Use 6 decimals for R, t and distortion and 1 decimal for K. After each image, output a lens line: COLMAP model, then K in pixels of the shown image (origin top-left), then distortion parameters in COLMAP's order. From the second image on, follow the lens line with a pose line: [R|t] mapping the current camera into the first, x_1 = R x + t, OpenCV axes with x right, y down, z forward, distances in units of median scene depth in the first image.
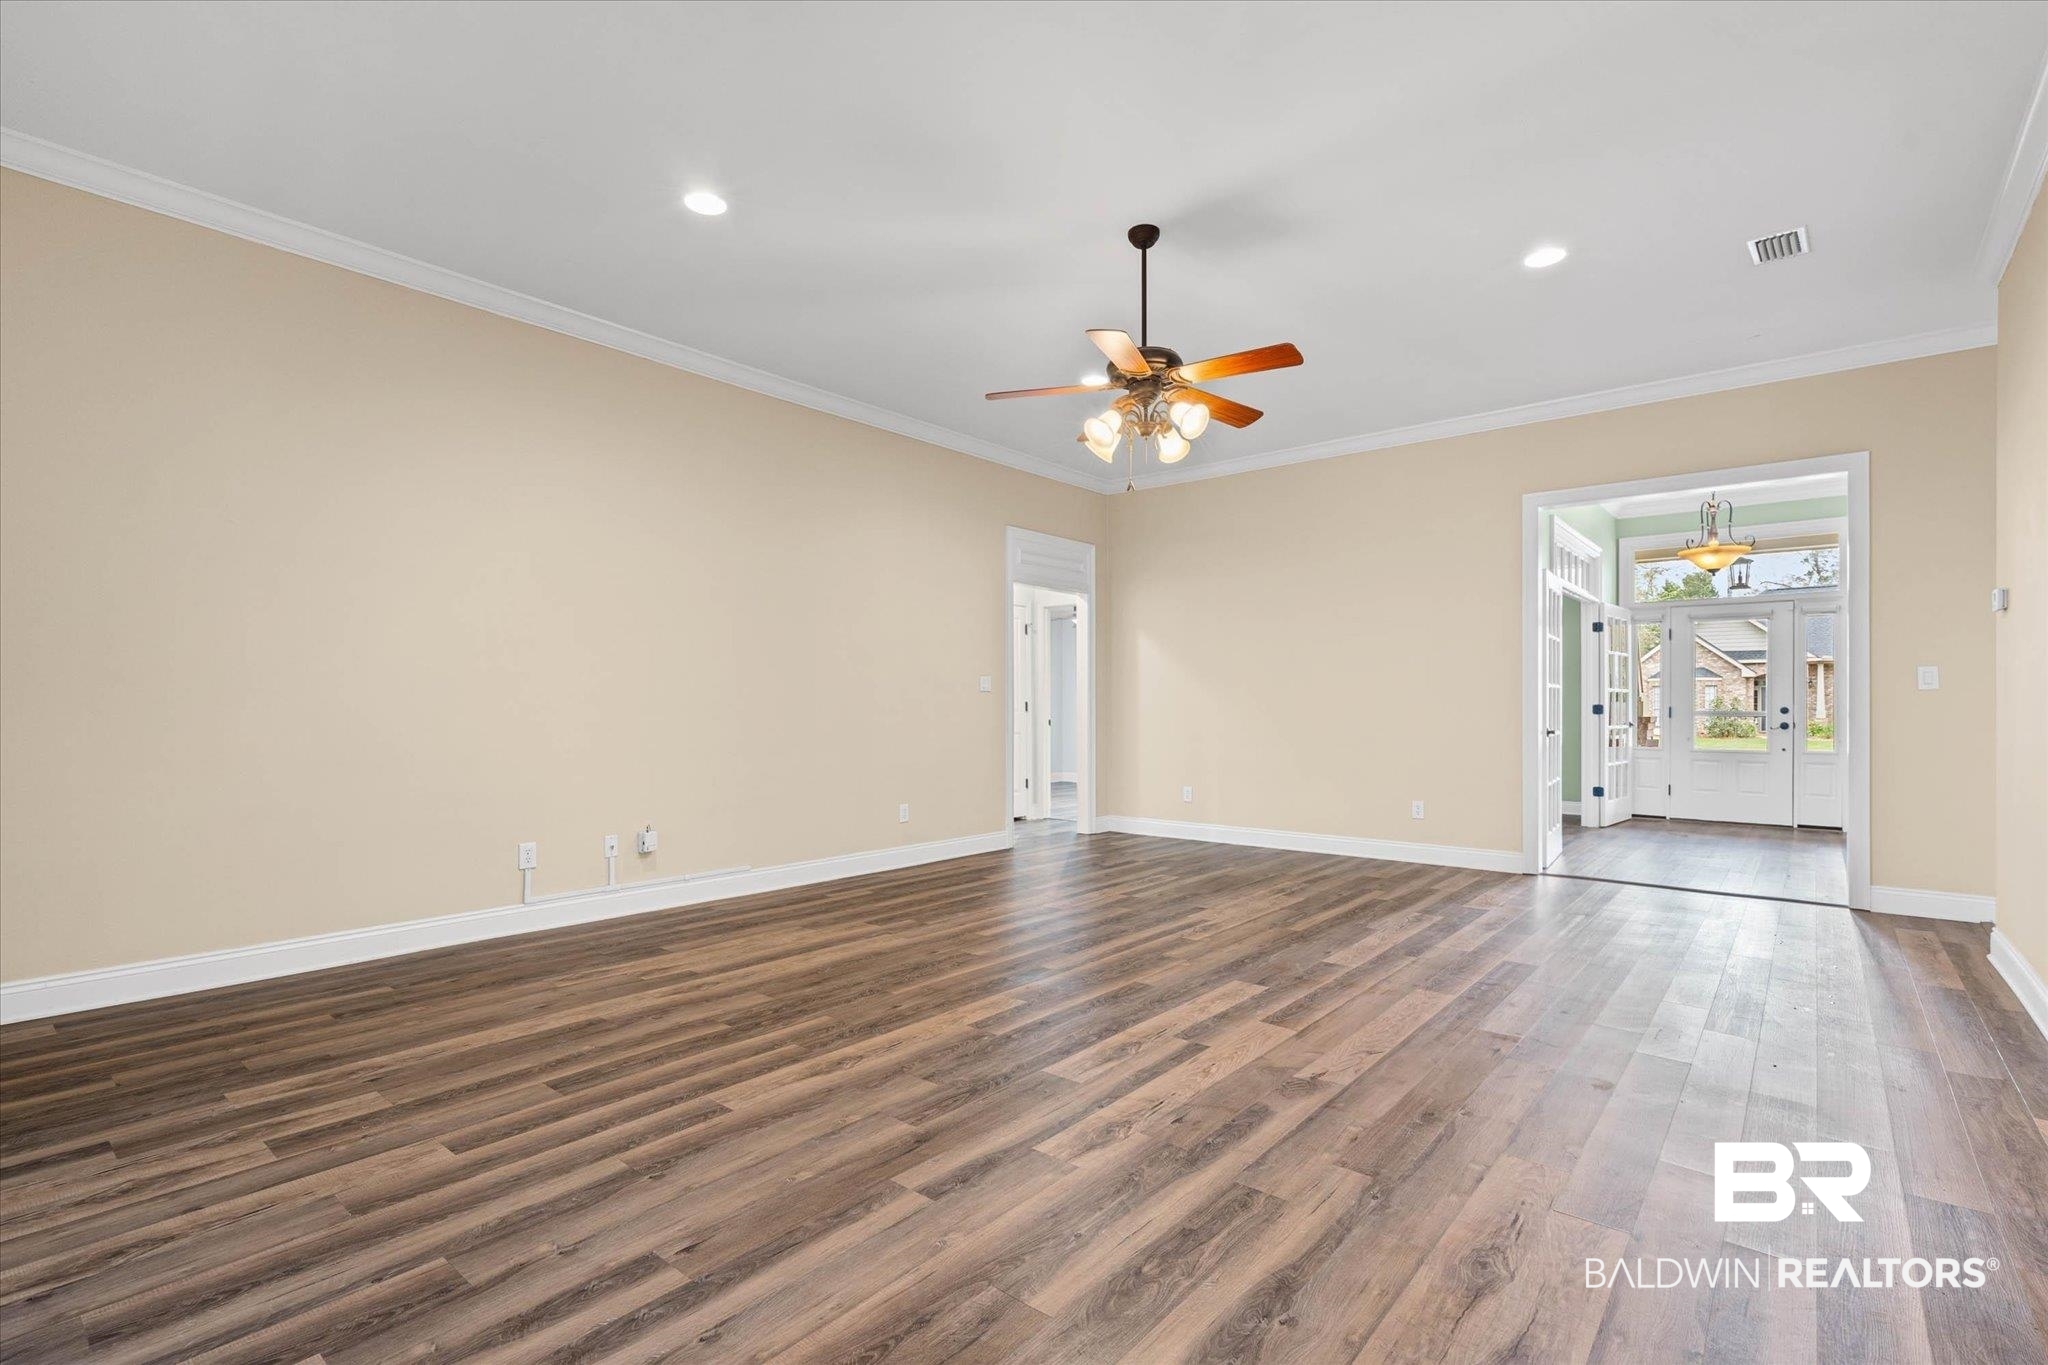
lens RADIAL K [[936.7, 0, 1024.0], [0, 936.7, 690.0], [0, 0, 1]] dist [-0.001737, -0.001047]
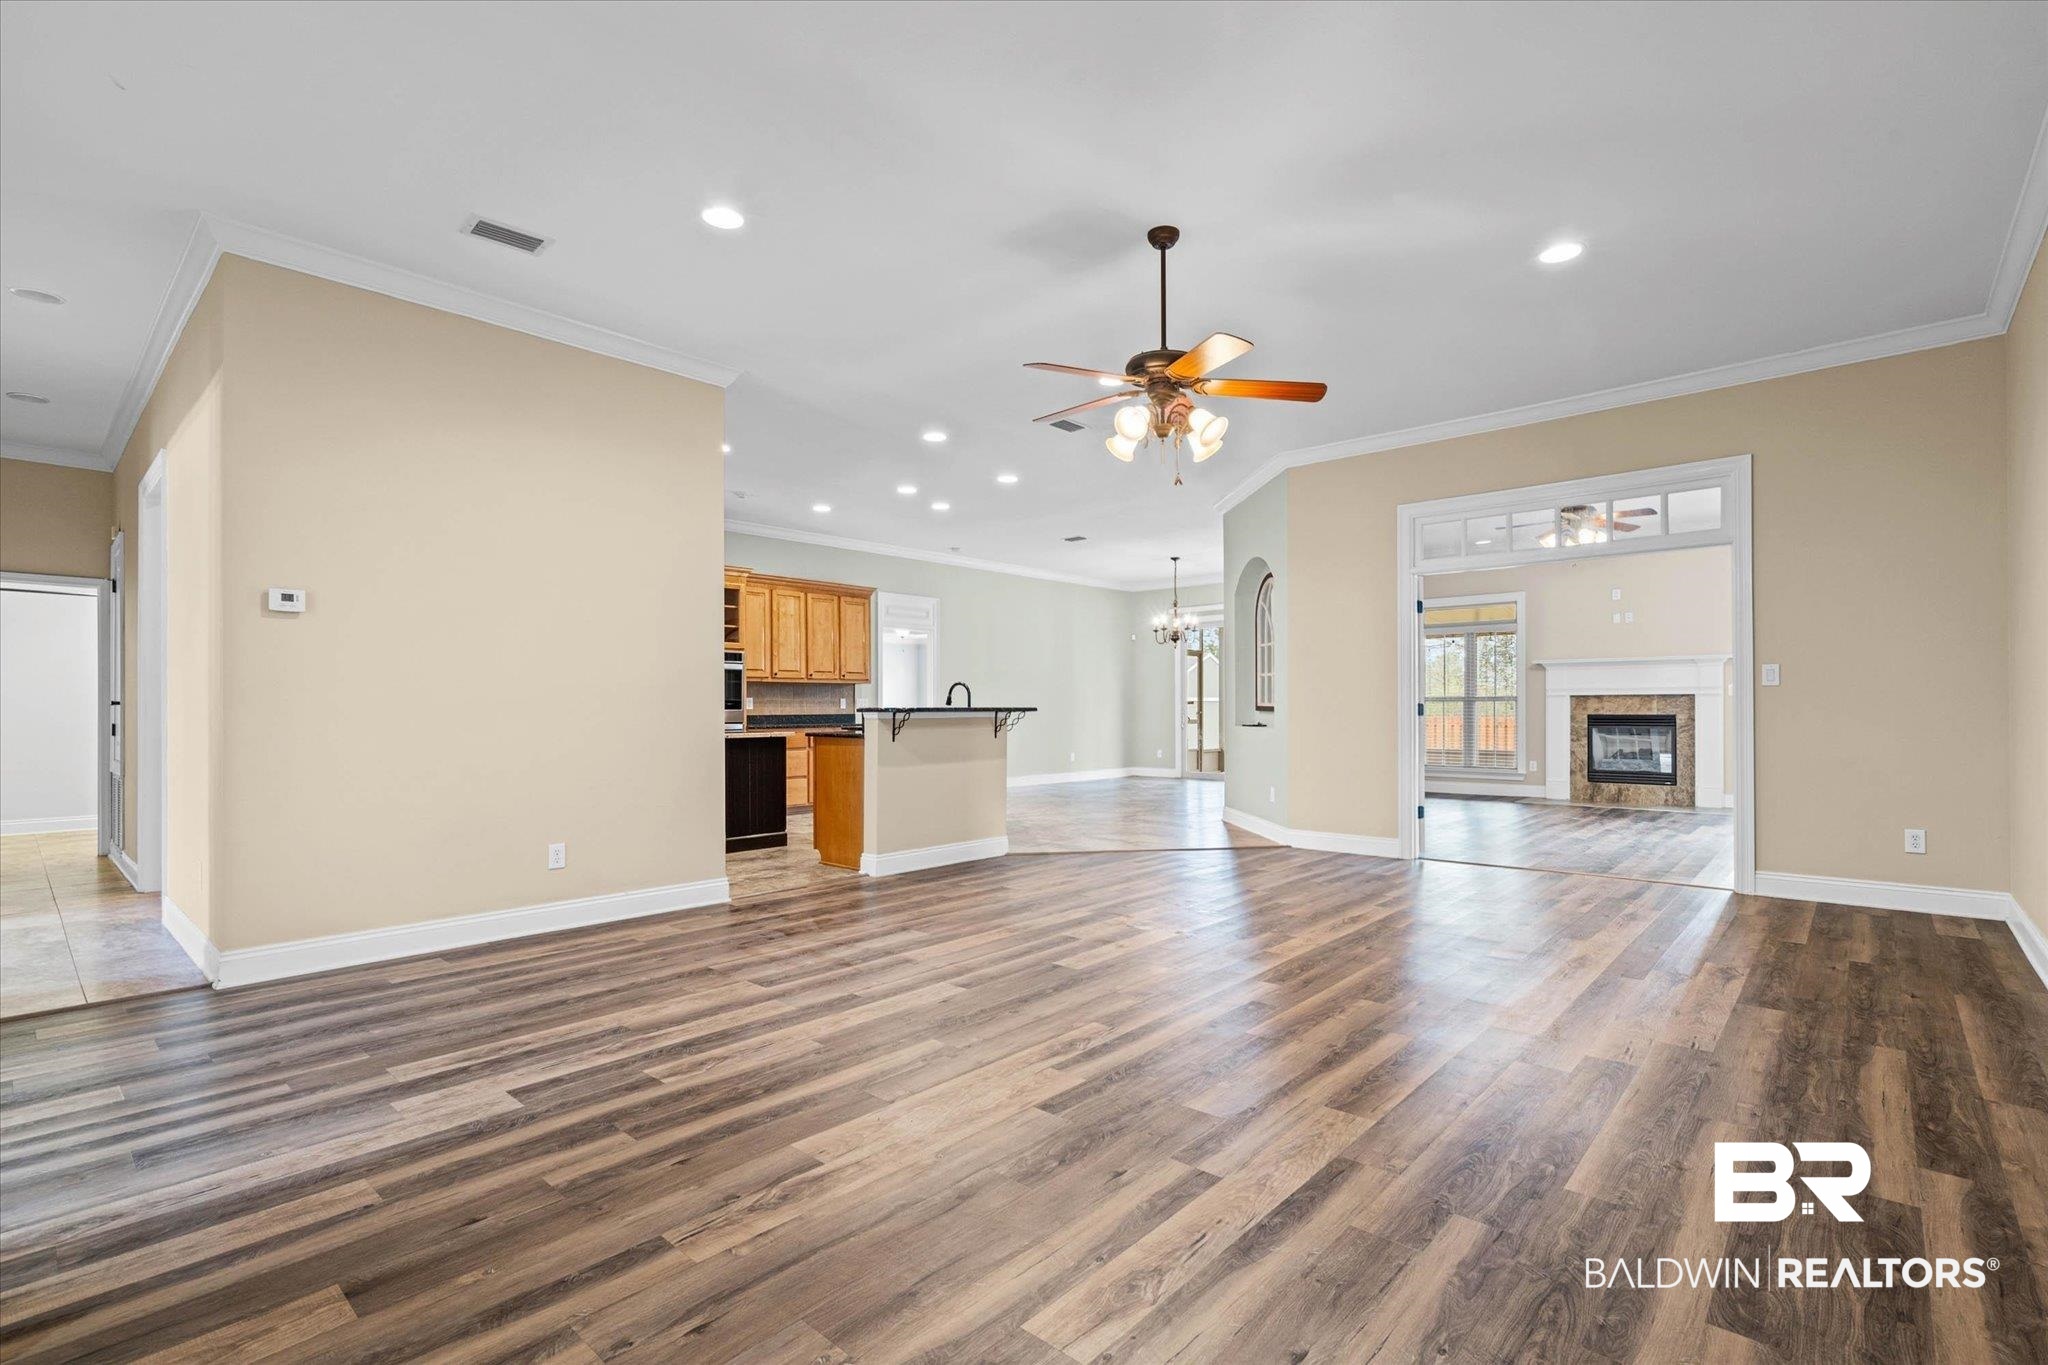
lens RADIAL K [[936.7, 0, 1028.9], [0, 936.7, 715.0], [0, 0, 1]] dist [-0.001737, -0.001047]
pose [[-0.999547, 0.003081, 0.029939, 0.227465], [0.002767, 0.999941, -0.010545, 0.034689], [-0.029969, -0.010457, -0.999496, 1.870725]]
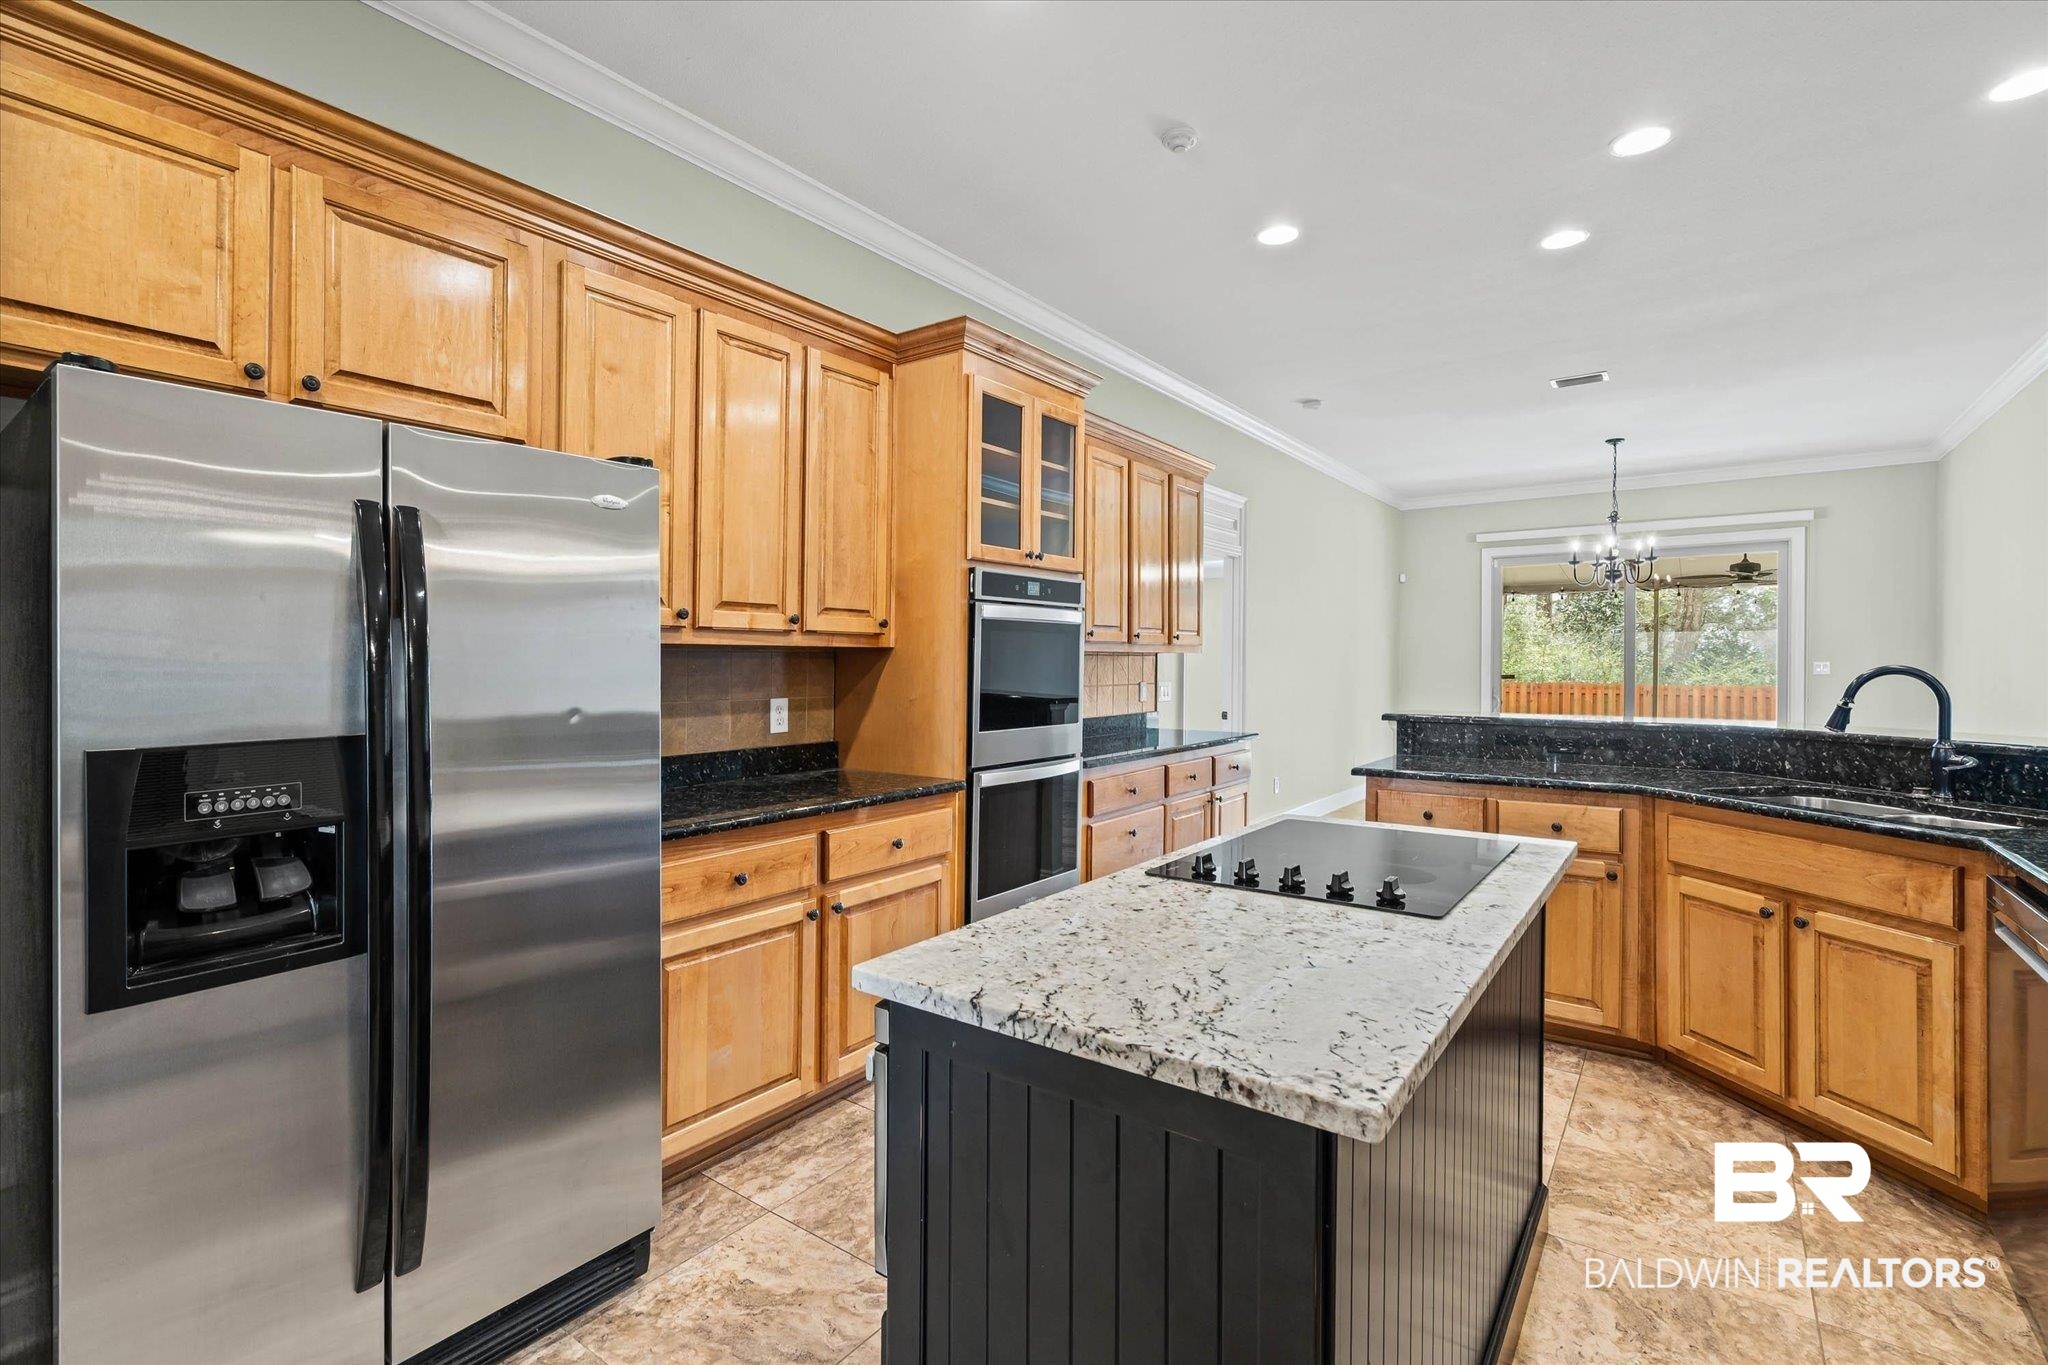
lens RADIAL K [[936.7, 0, 1019.1], [0, 936.7, 671.7], [0, 0, 1]] dist [-0.001737, -0.001047]
pose [[-0.997824, 0.001559, -0.065911, 1.087821], [0.001886, 0.999986, -0.004900, -0.047337], [0.065902, -0.005014, -0.997813, 0.588106]]
